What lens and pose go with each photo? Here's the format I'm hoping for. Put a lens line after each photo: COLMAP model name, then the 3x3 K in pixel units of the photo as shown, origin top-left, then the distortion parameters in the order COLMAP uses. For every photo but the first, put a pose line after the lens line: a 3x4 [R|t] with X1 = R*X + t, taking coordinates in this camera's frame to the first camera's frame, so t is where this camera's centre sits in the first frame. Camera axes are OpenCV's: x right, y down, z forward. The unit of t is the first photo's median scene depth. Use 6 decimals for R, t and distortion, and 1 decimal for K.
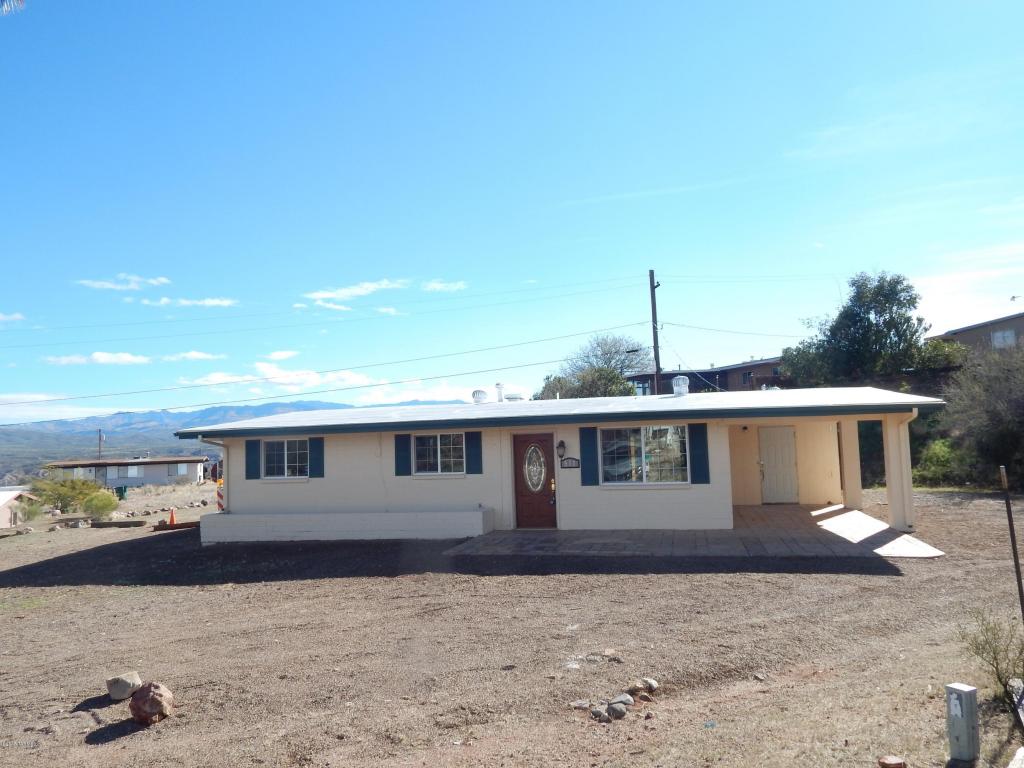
lens RADIAL K [[743.1, 0, 513.3], [0, 743.1, 378.8], [0, 0, 1]] dist [-0.001991, -0.000058]
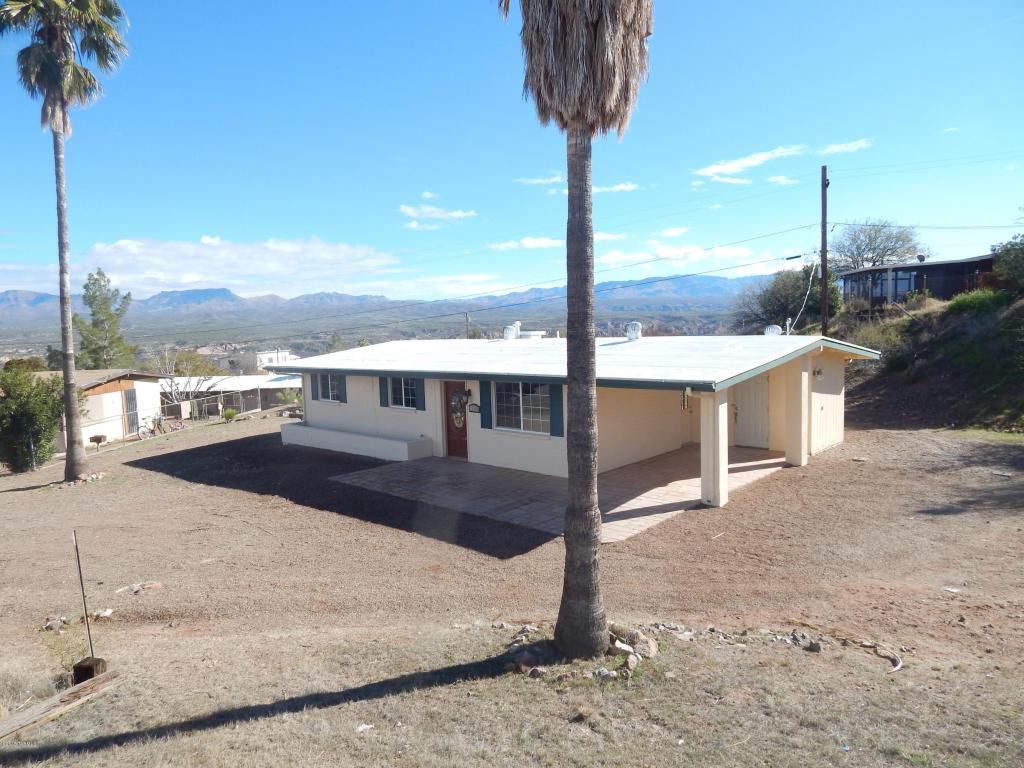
lens RADIAL K [[674.4, 0, 512.8], [0, 674.4, 381.2], [0, 0, 1]] dist [0.003752, -0.004979]
pose [[0.869443, 0.045005, -0.491979, 0.635967], [0.047583, 0.983584, 0.174064, -0.112816], [0.491737, -0.174749, 0.853029, 0.098666]]
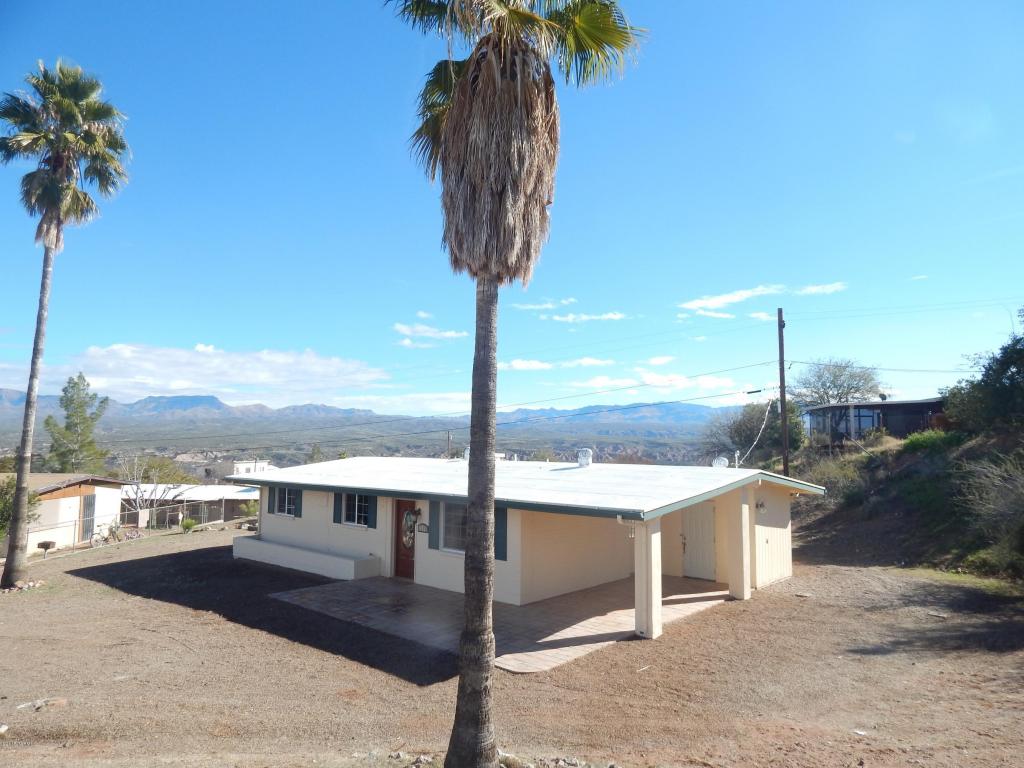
lens RADIAL K [[673.7, 0, 515.2], [0, 673.7, 380.7], [0, 0, 1]] dist [-0.000288, -0.002597]
pose [[0.880391, -0.004836, -0.474224, 0.696493], [0.004354, 0.999988, -0.002116, -0.119011], [0.474228, -0.000202, 0.880402, 0.098434]]
